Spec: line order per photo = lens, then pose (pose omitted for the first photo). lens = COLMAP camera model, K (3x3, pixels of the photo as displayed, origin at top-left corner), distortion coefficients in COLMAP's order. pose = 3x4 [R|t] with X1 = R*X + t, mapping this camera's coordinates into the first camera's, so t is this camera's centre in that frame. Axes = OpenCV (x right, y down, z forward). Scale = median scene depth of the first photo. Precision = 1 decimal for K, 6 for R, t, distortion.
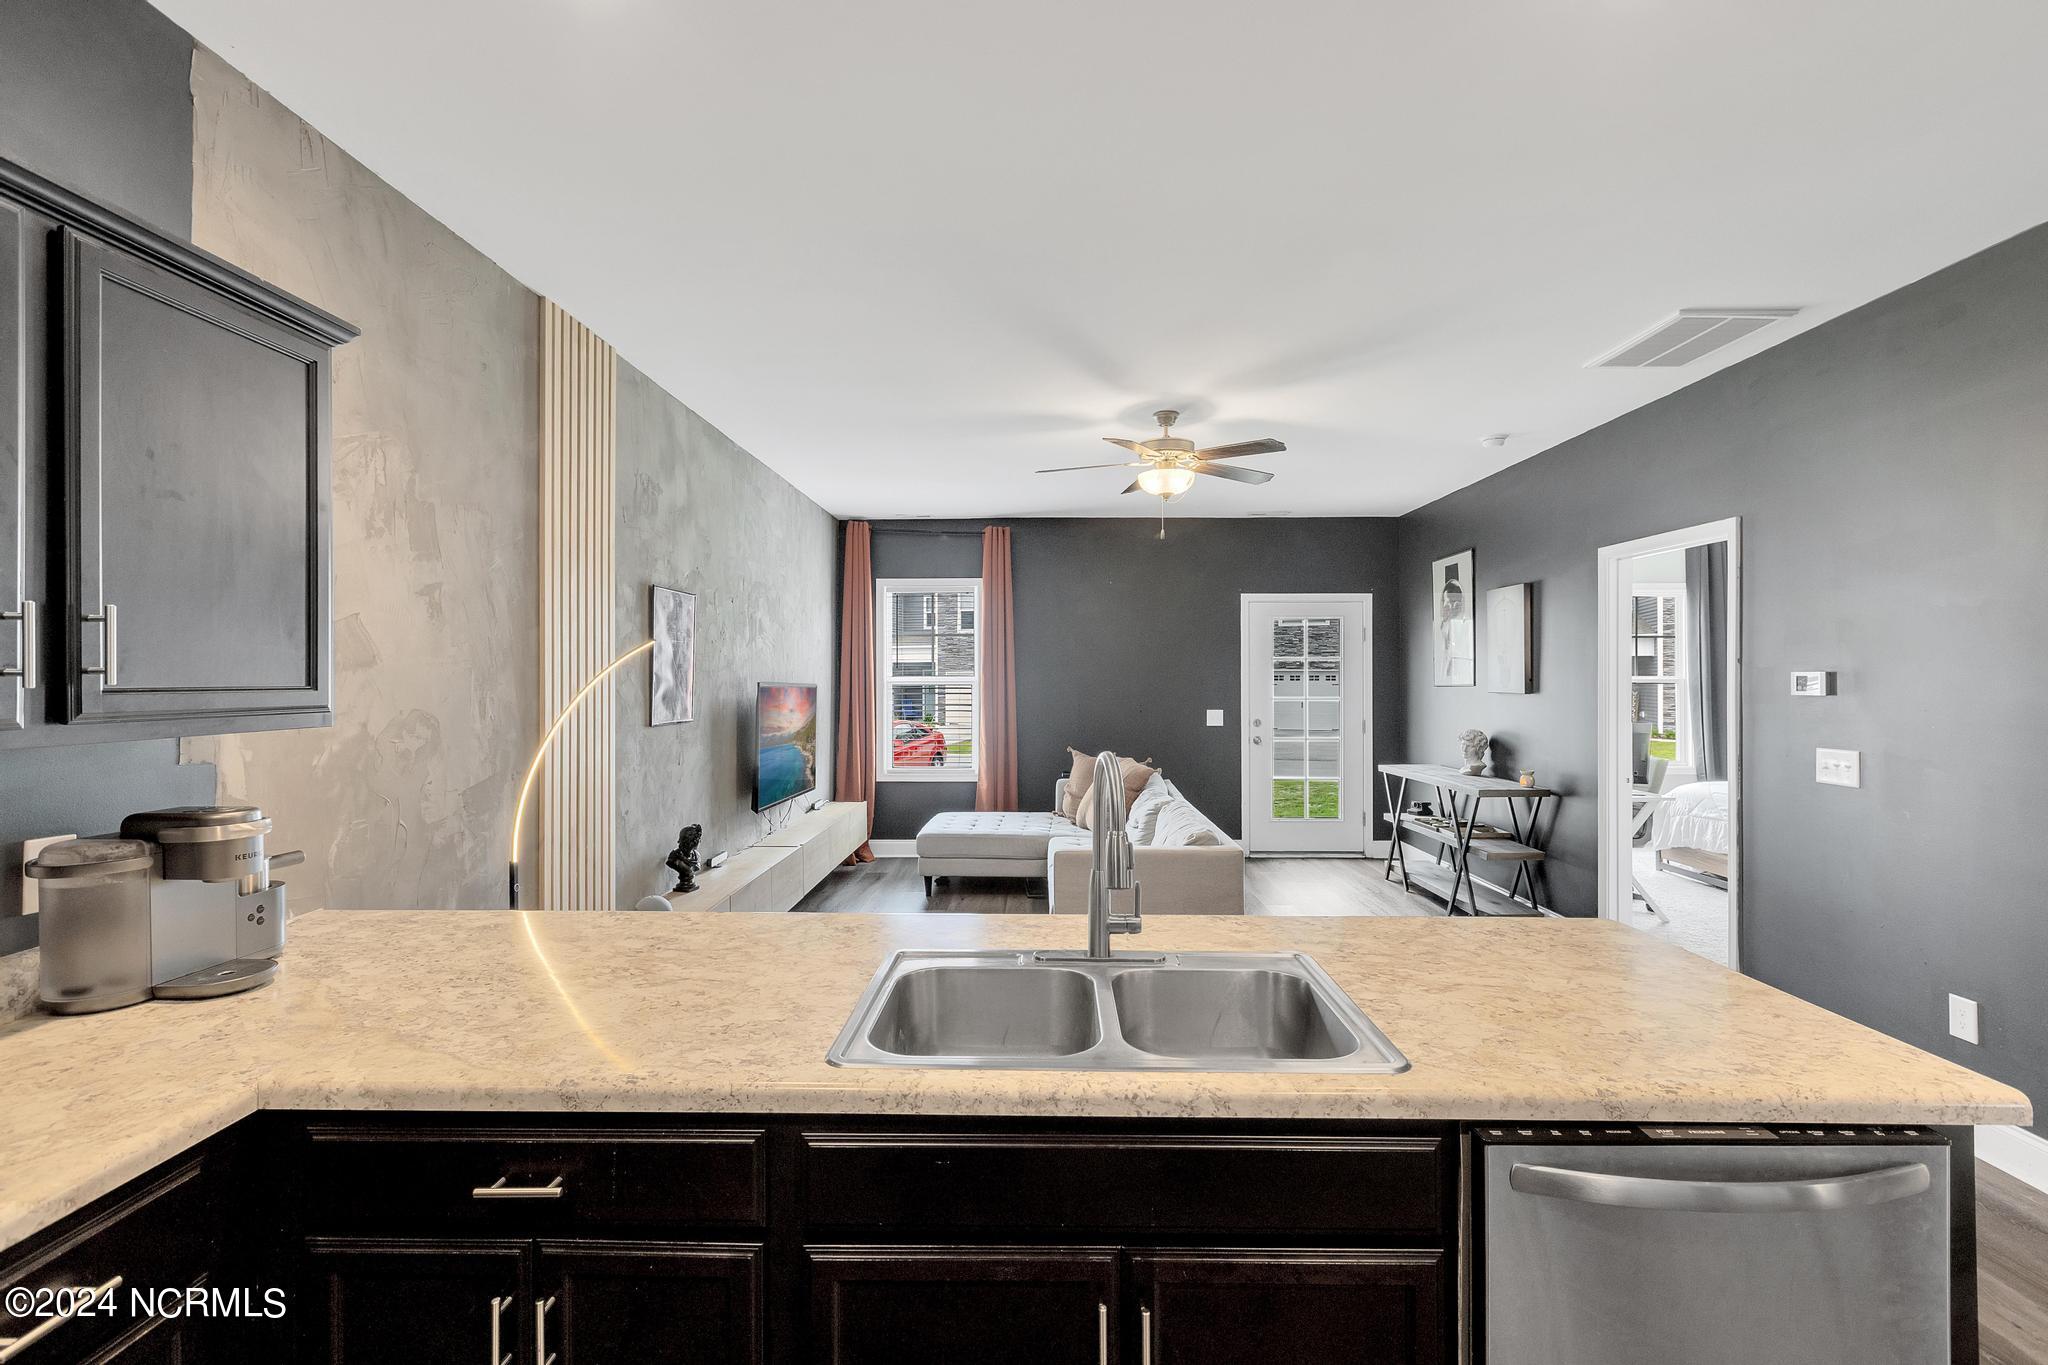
lens RADIAL K [[921.5, 0, 1026.7], [0, 921.5, 676.5], [0, 0, 1]] dist [0.002294, -0.000063]
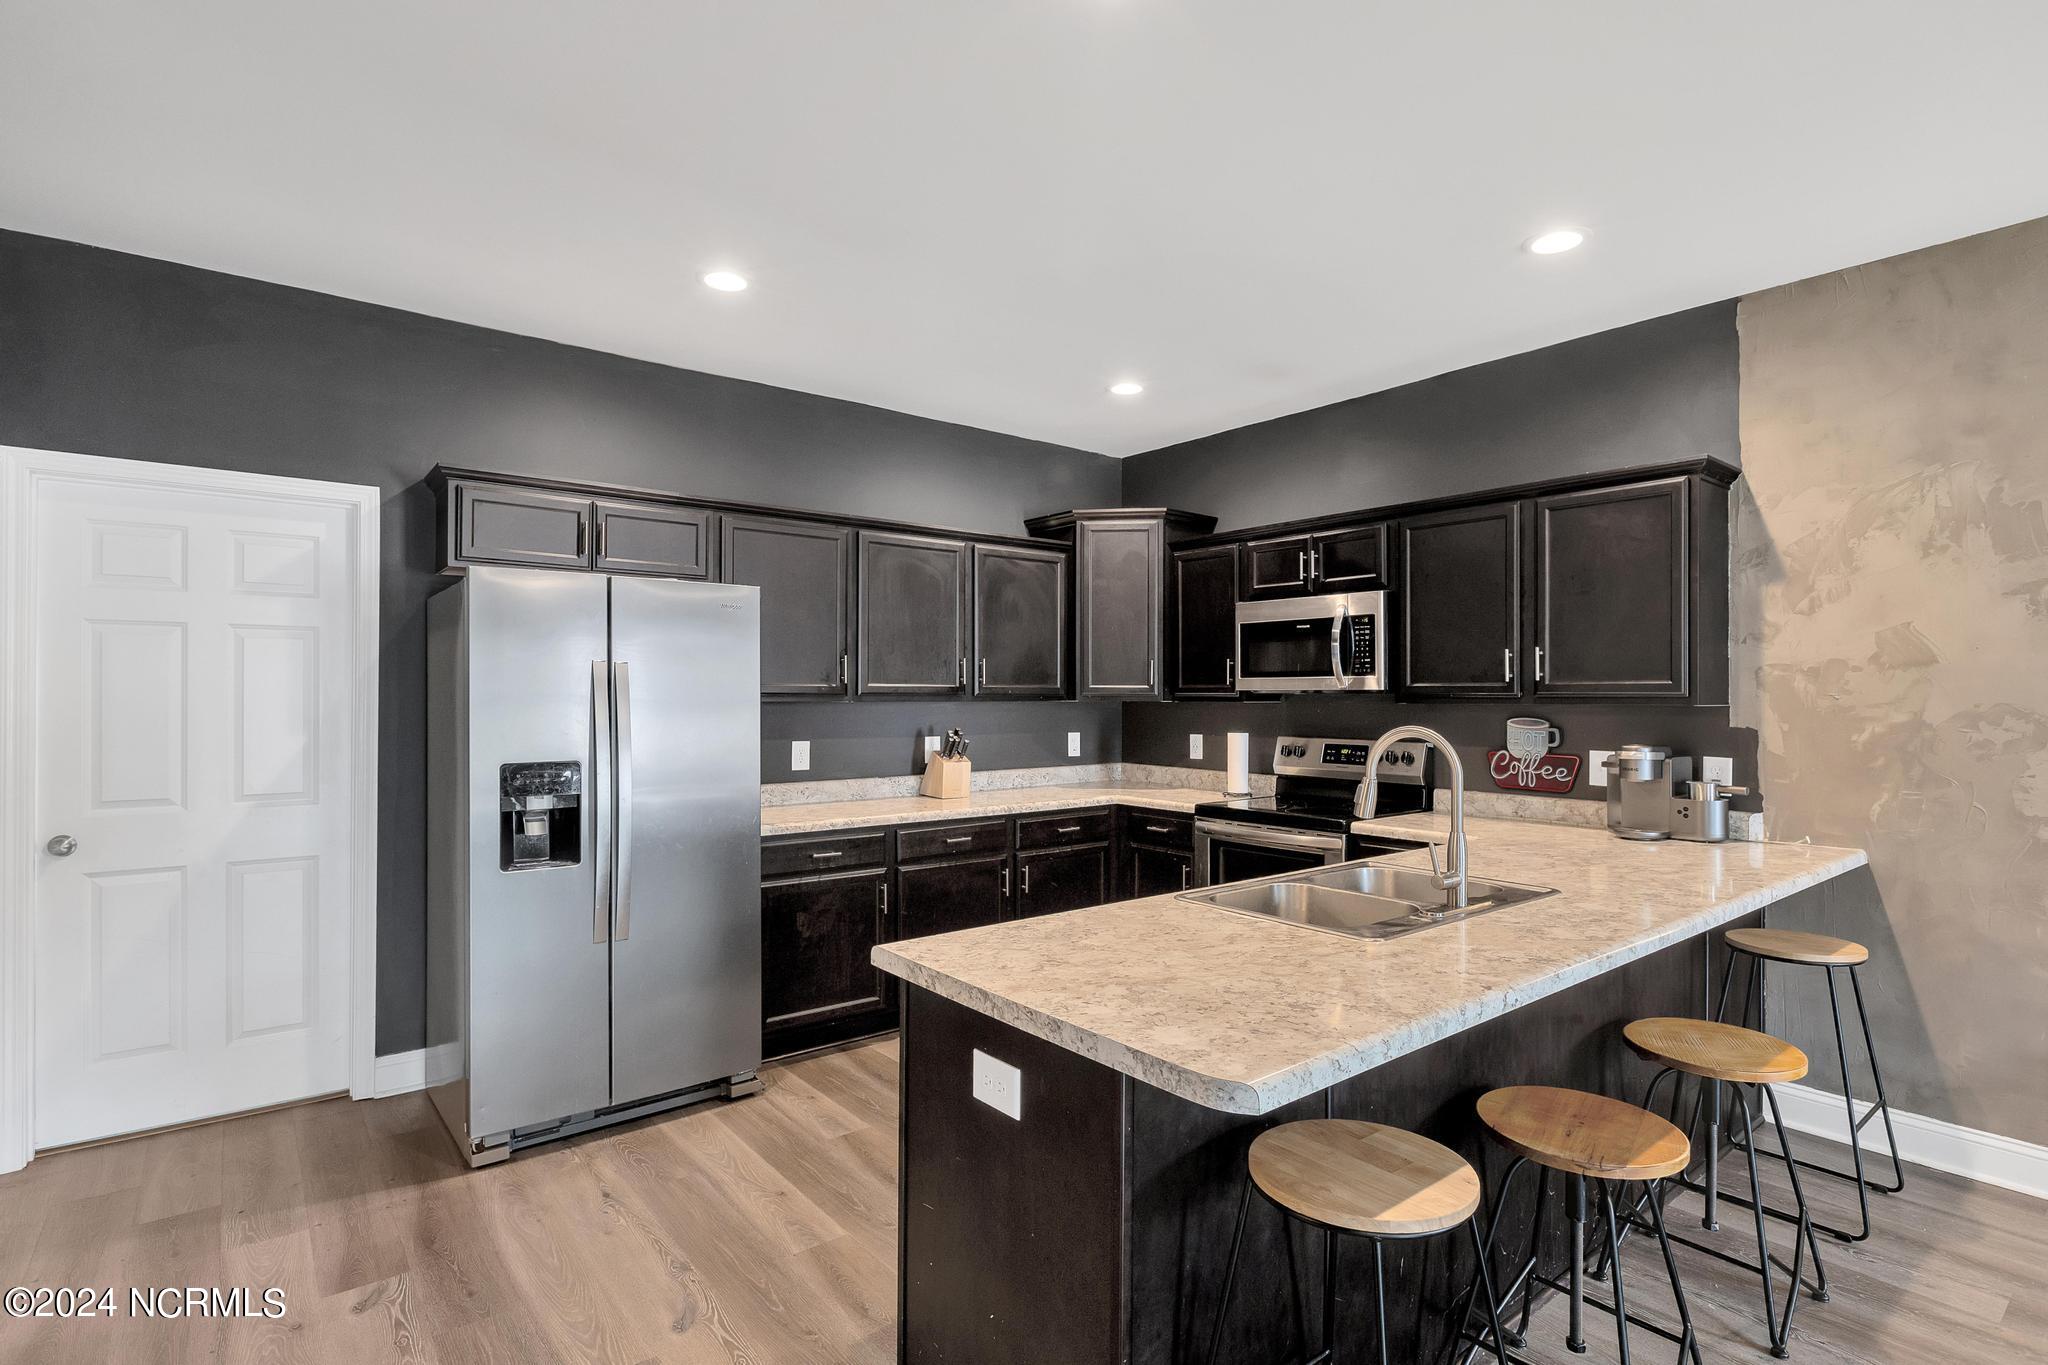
lens RADIAL K [[996.4, 0, 1023.5], [0, 996.4, 688.1], [0, 0, 1]] dist [0.000193, 0.000036]
pose [[-0.769241, -0.004957, -0.638940, 1.011085], [-0.001039, 0.999978, -0.006506, 0.028631], [0.638958, -0.004341, -0.769229, 1.255457]]
